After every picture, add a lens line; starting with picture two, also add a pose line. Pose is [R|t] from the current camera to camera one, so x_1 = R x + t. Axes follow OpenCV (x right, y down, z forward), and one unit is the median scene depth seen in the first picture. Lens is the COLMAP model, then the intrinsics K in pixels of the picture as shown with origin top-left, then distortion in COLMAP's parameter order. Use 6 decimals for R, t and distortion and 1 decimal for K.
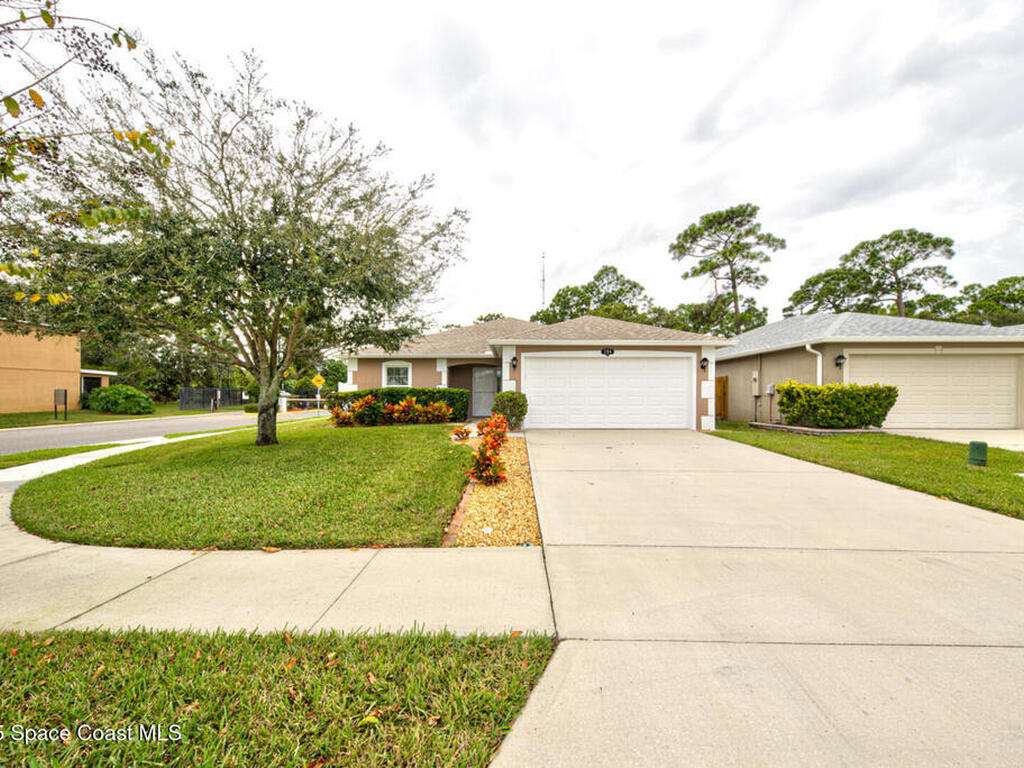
lens RADIAL K [[395.8, 0, 515.1], [0, 395.8, 393.2], [0, 0, 1]] dist [0.018316, 0.000048]
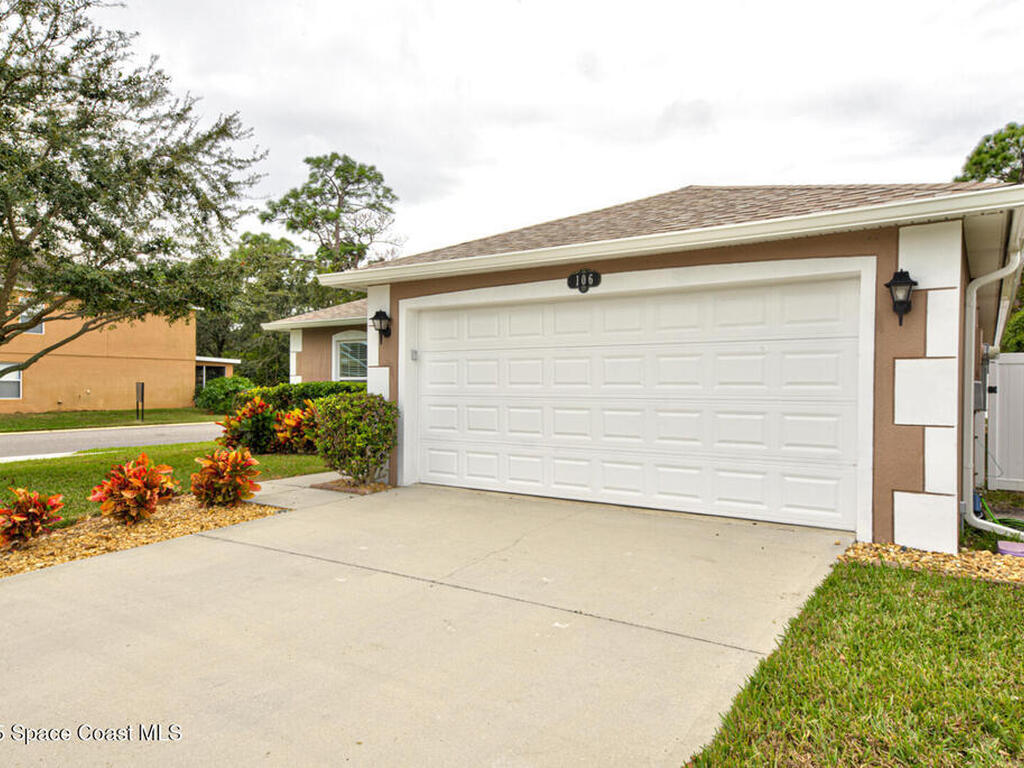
lens RADIAL K [[693.4, 0, 512.0], [0, 693.4, 384.0], [0, 0, 1]] dist [0.041292, 0.001482]
pose [[0.826611, 0.000915, -0.562774, 0.159026], [-0.000581, 1.000000, 0.000772, -0.004563], [0.562774, -0.000311, 0.826611, 0.142607]]
